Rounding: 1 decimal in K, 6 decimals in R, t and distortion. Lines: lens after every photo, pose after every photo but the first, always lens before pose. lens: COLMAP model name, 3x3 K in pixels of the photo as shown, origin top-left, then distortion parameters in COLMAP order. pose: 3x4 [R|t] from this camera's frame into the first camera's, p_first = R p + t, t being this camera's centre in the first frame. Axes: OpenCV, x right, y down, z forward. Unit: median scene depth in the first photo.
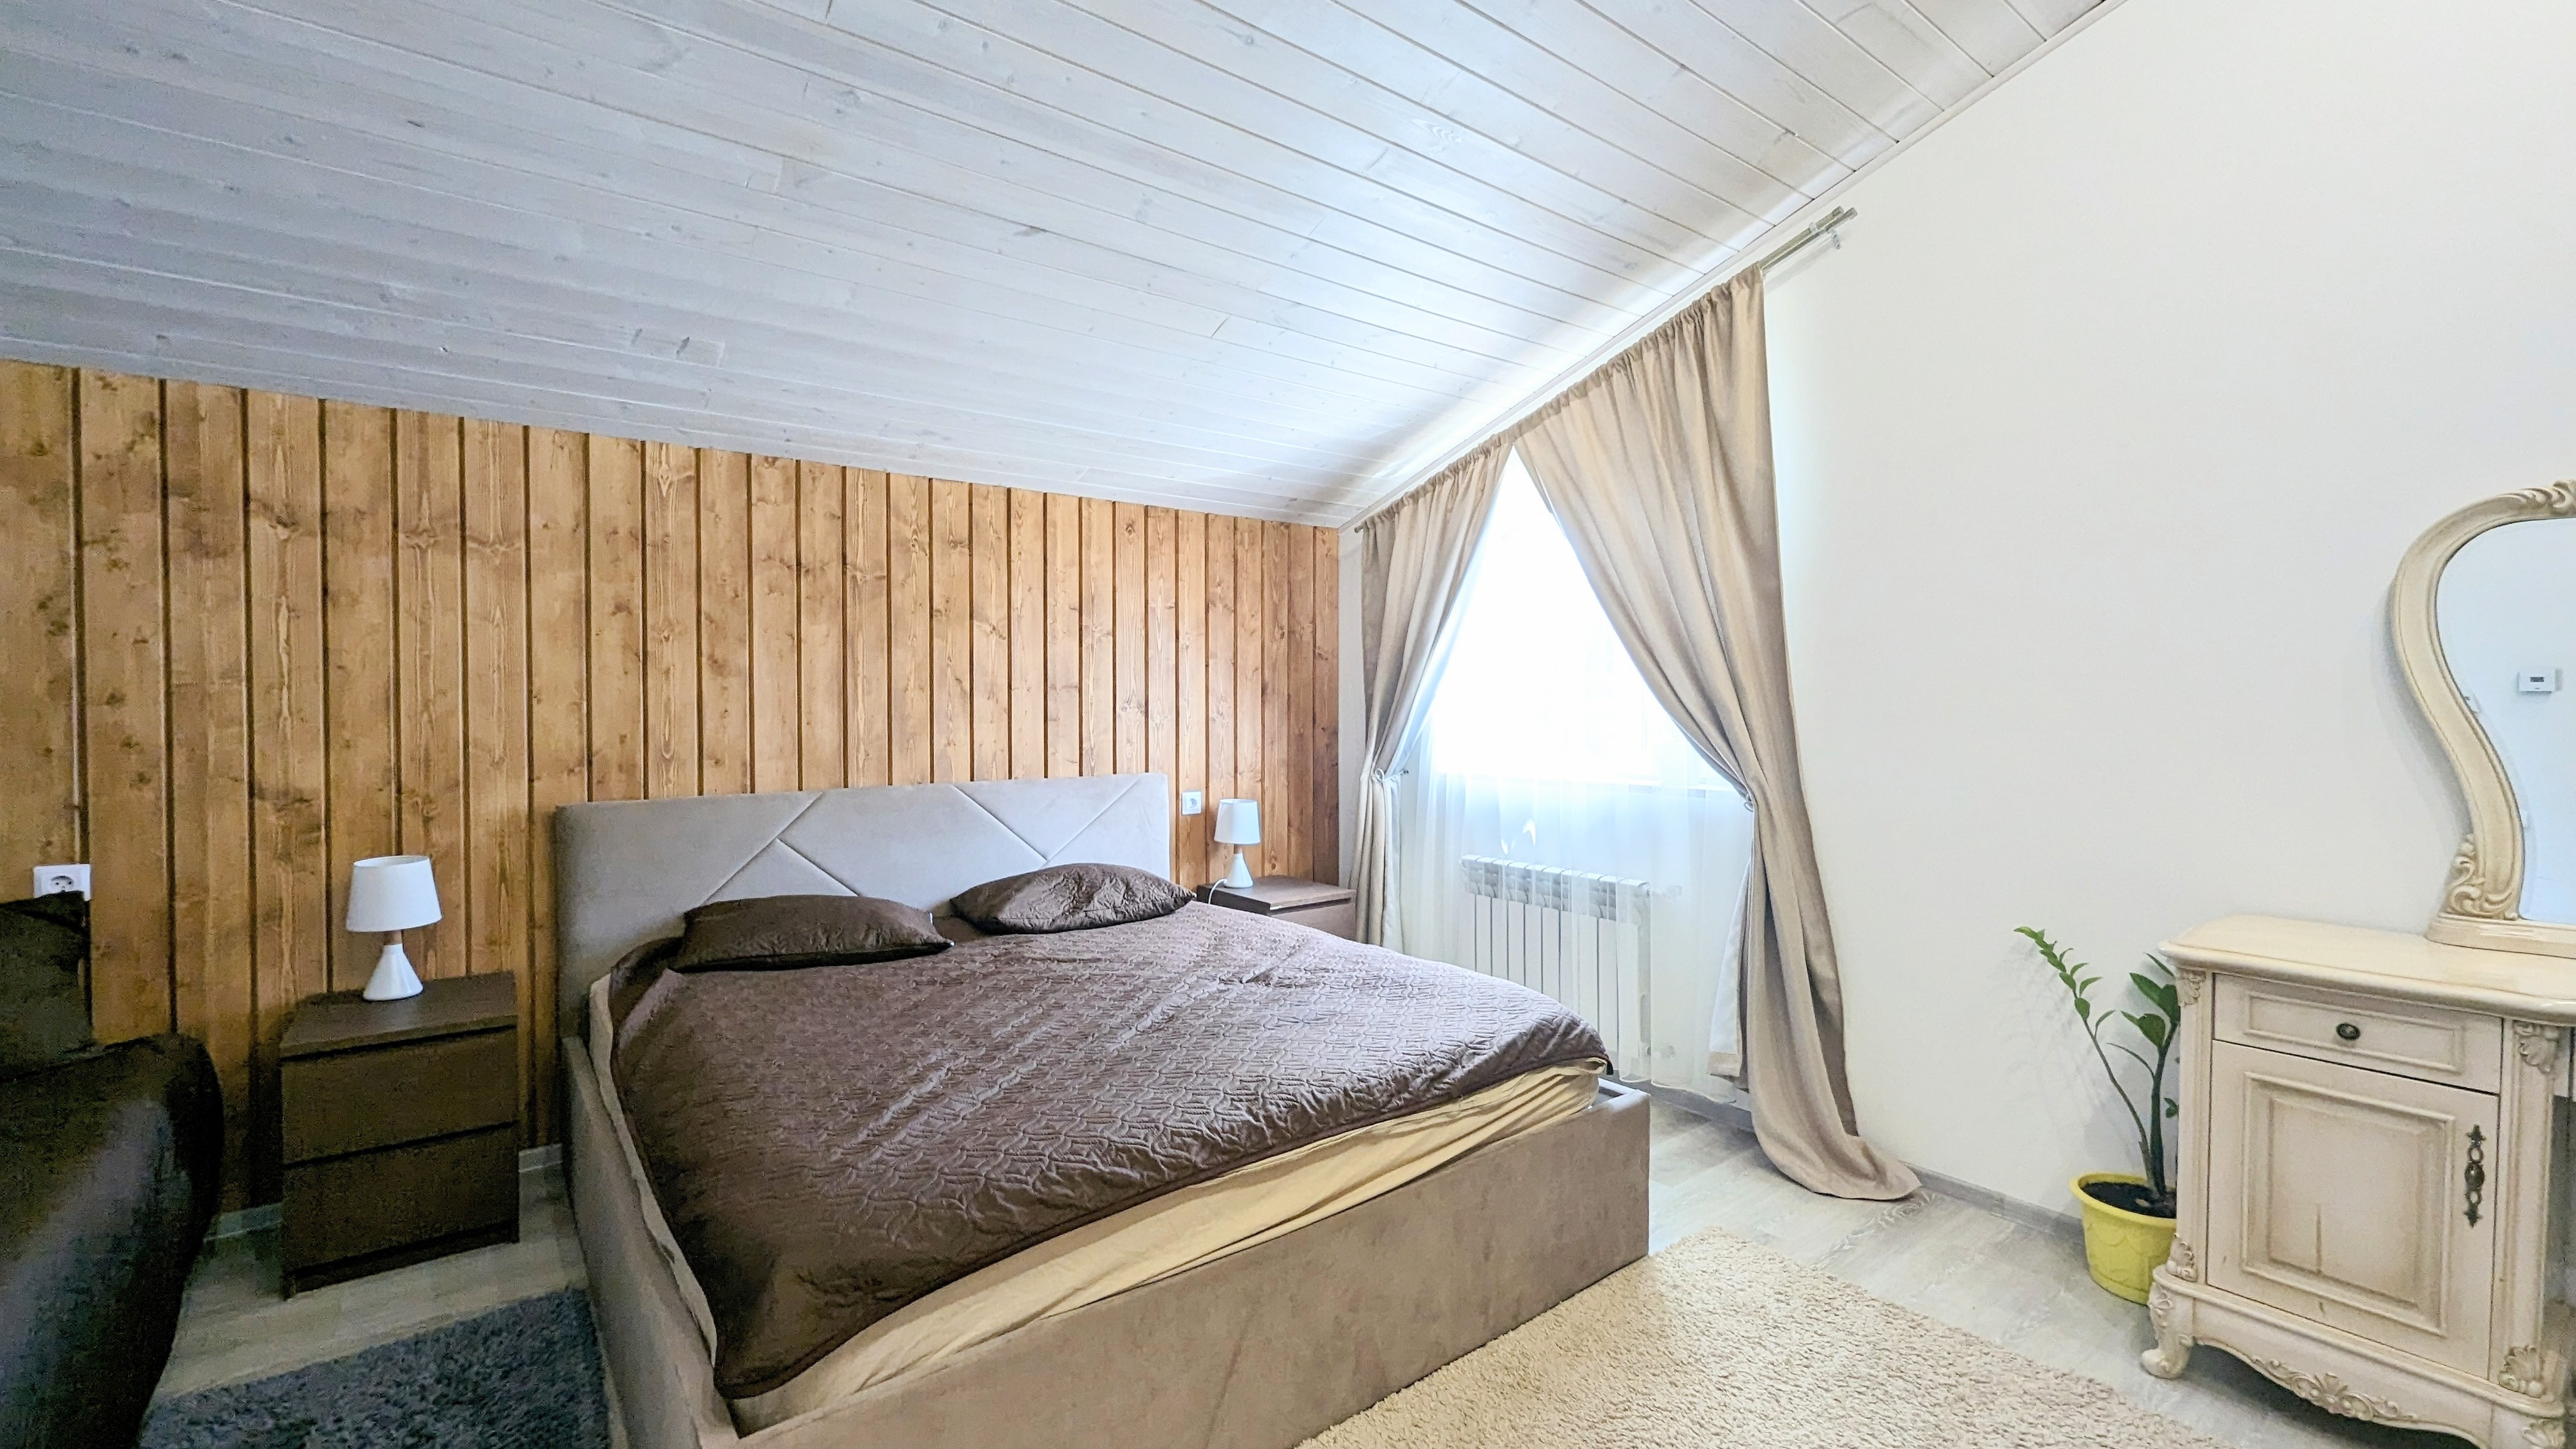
lens RADIAL K [[1051.0, 0, 1283.9], [0, 1051.0, 729.7], [0, 0, 1]] dist [0.001529, -0.002851]
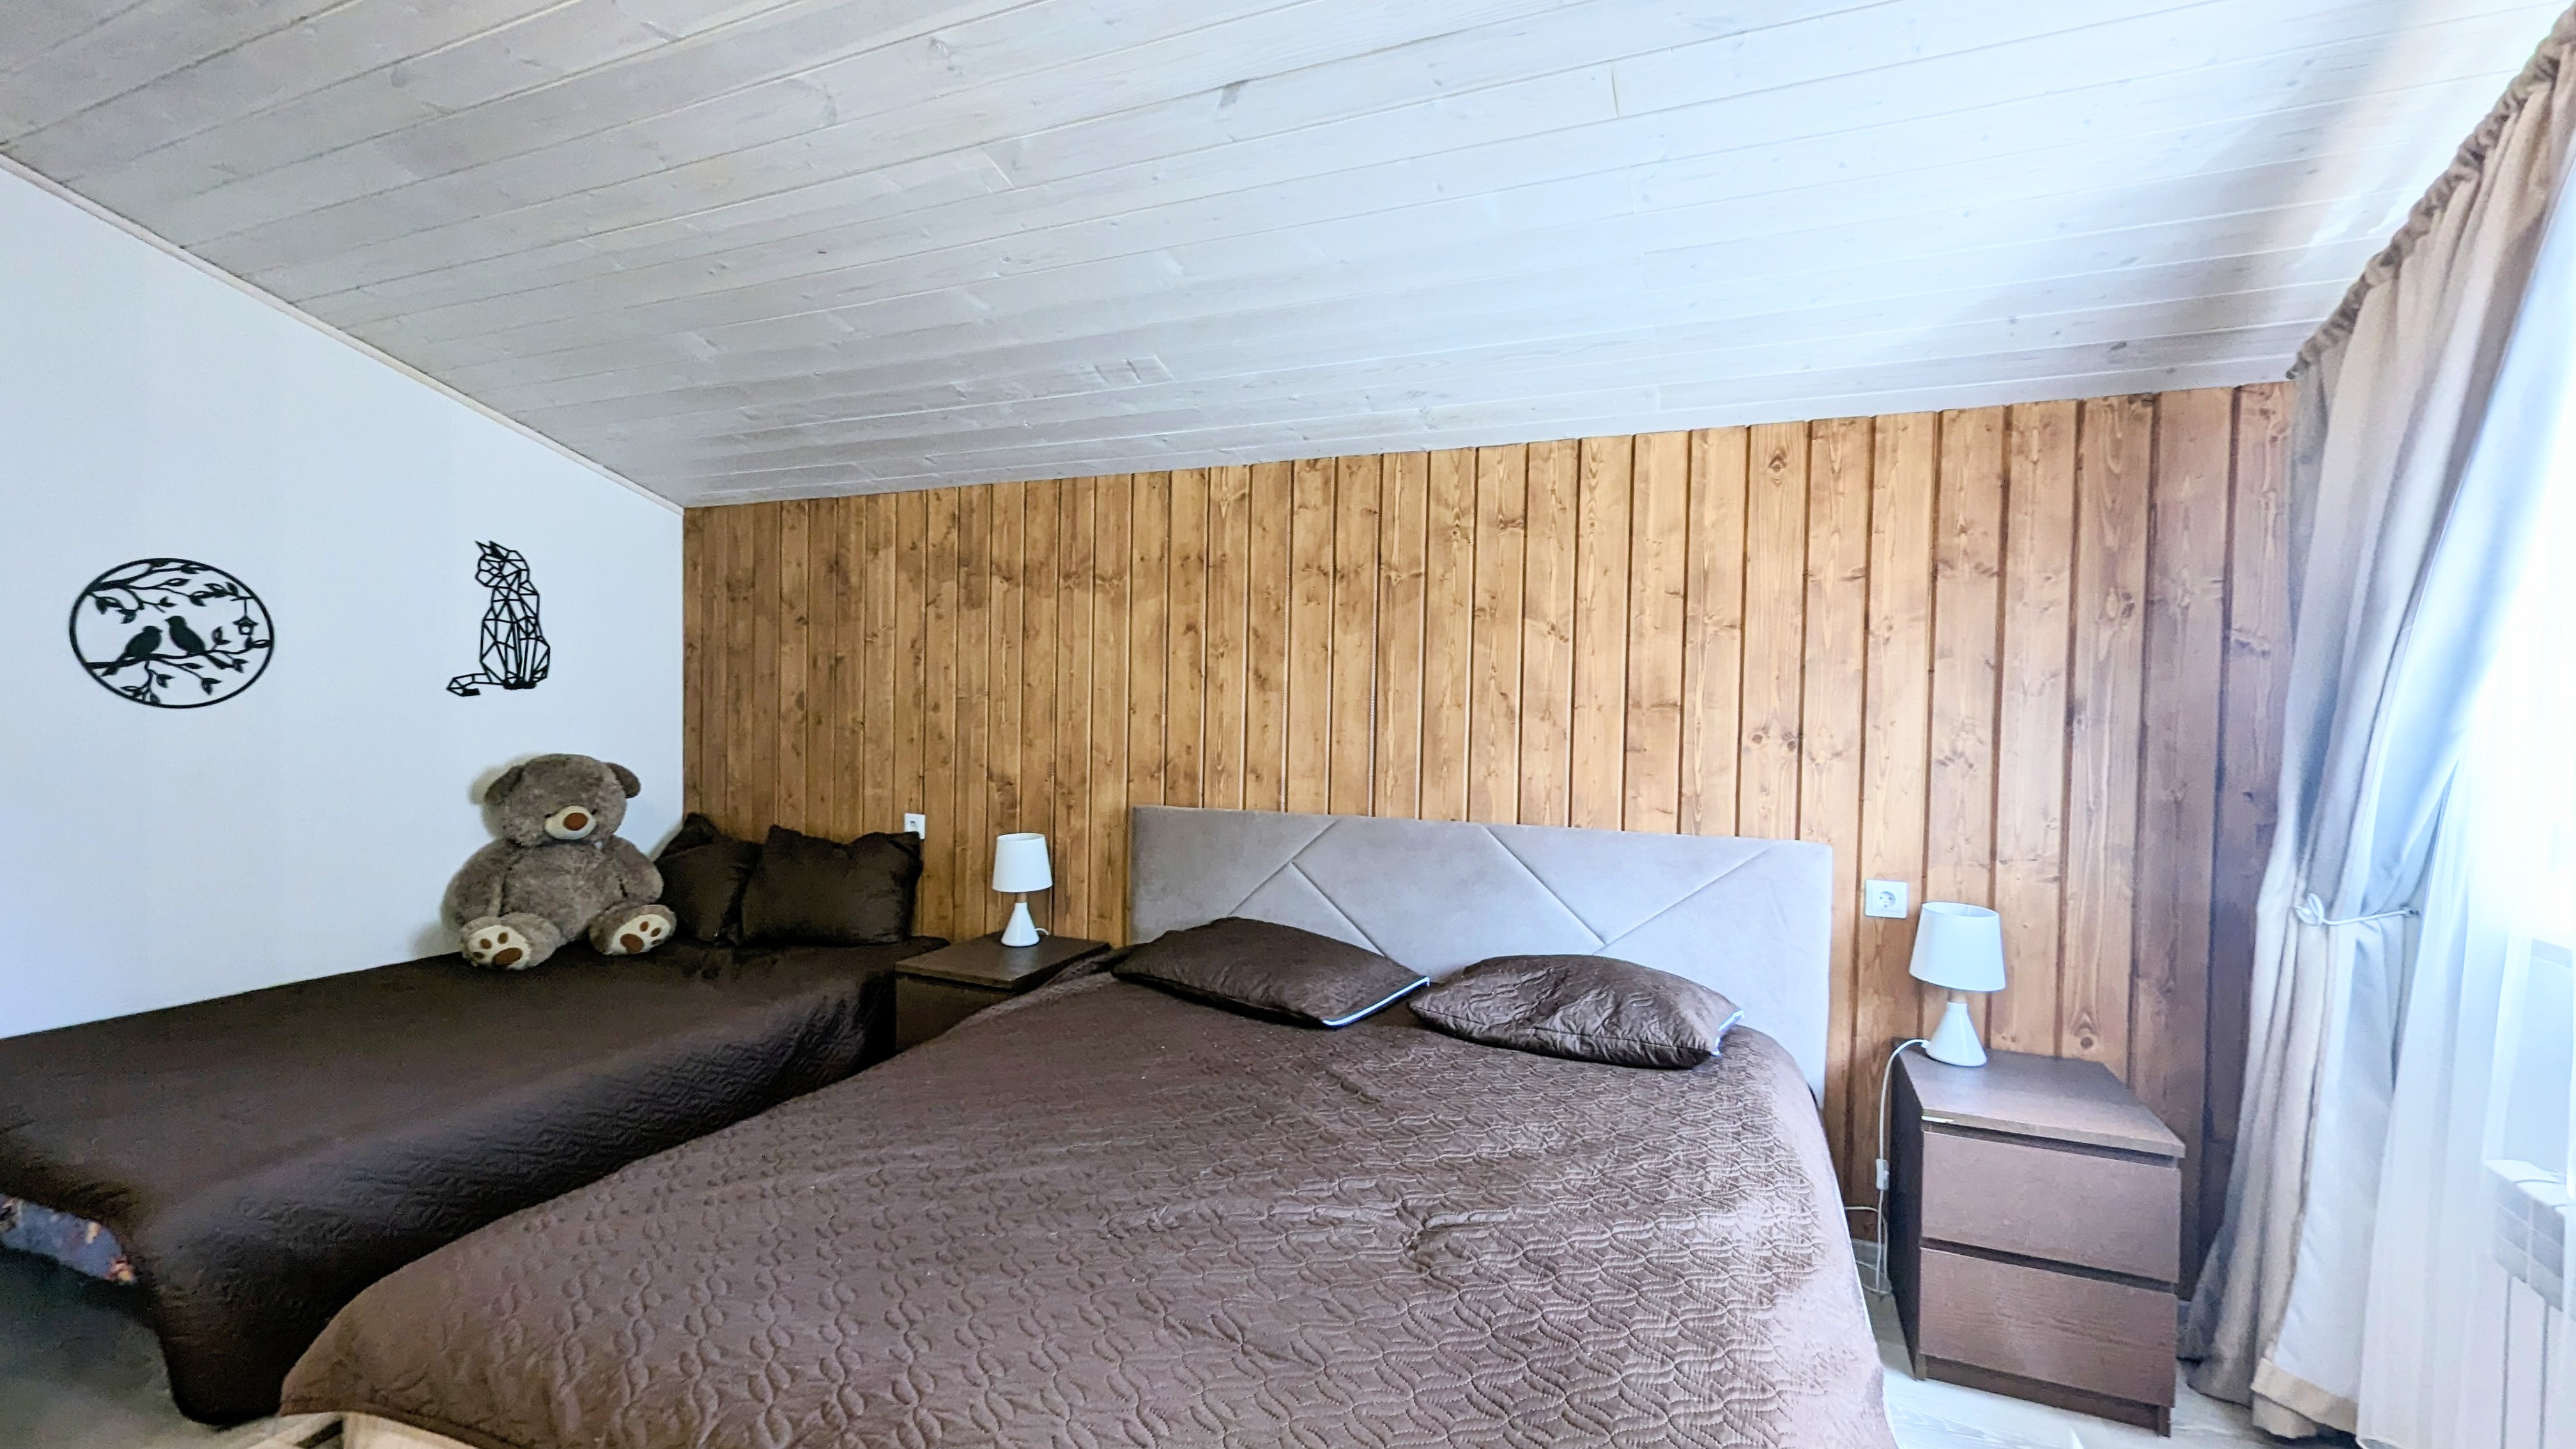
lens RADIAL K [[1051.0, 0, 1283.9], [0, 1051.0, 729.7], [0, 0, 1]] dist [0.001529, -0.002851]
pose [[0.507958, 0.031934, -0.860789, 0.316512], [-0.039452, 0.999126, 0.013785, -0.027408], [0.860478, 0.026958, 0.508774, 0.492249]]
